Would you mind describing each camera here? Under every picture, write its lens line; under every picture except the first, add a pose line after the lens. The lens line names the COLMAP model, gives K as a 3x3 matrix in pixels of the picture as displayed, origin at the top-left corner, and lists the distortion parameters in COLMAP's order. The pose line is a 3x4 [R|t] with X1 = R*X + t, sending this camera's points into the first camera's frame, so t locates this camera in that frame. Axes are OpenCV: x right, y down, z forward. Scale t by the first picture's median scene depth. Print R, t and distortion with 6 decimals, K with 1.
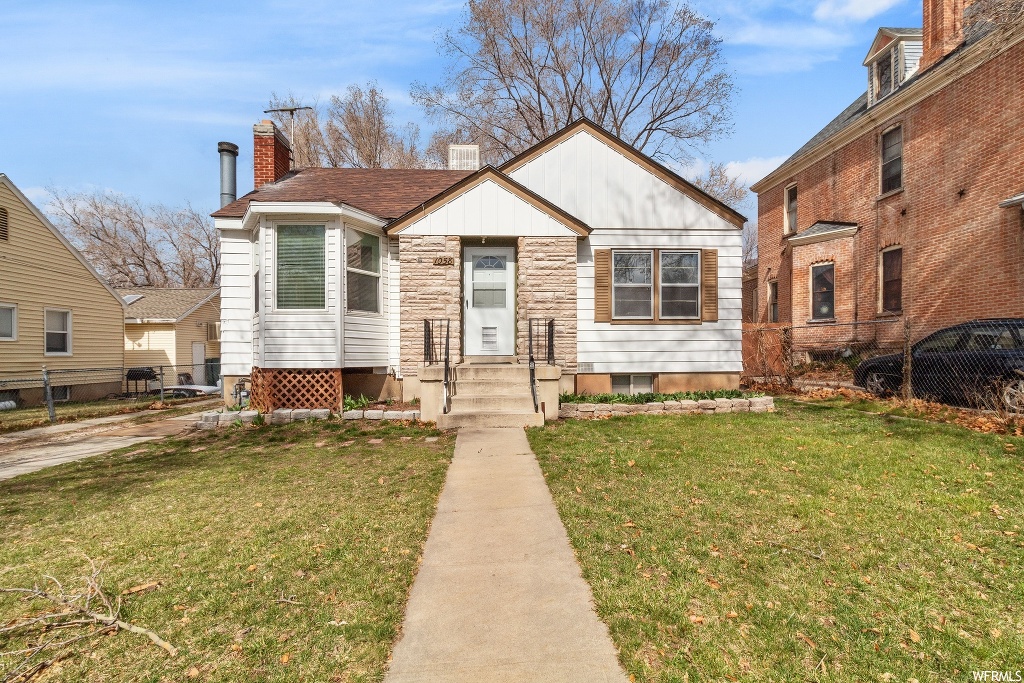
lens RADIAL K [[479.5, 0, 510.8], [0, 479.5, 352.7], [0, 0, 1]] dist [0.001071, -0.000279]
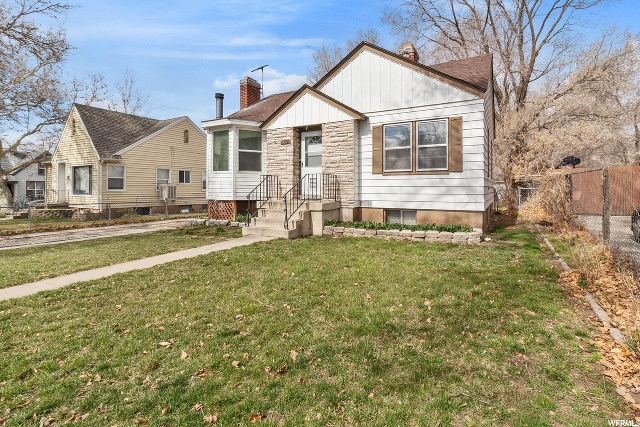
lens RADIAL K [[299.7, 0, 309.9], [0, 299.7, 182.7], [0, 0, 1]] dist [0.001071, -0.000279]
pose [[0.851468, -0.004845, -0.524384, 0.505259], [-0.005876, 0.999806, -0.018780, -0.017507], [0.524373, 0.019072, 0.851275, 0.092270]]
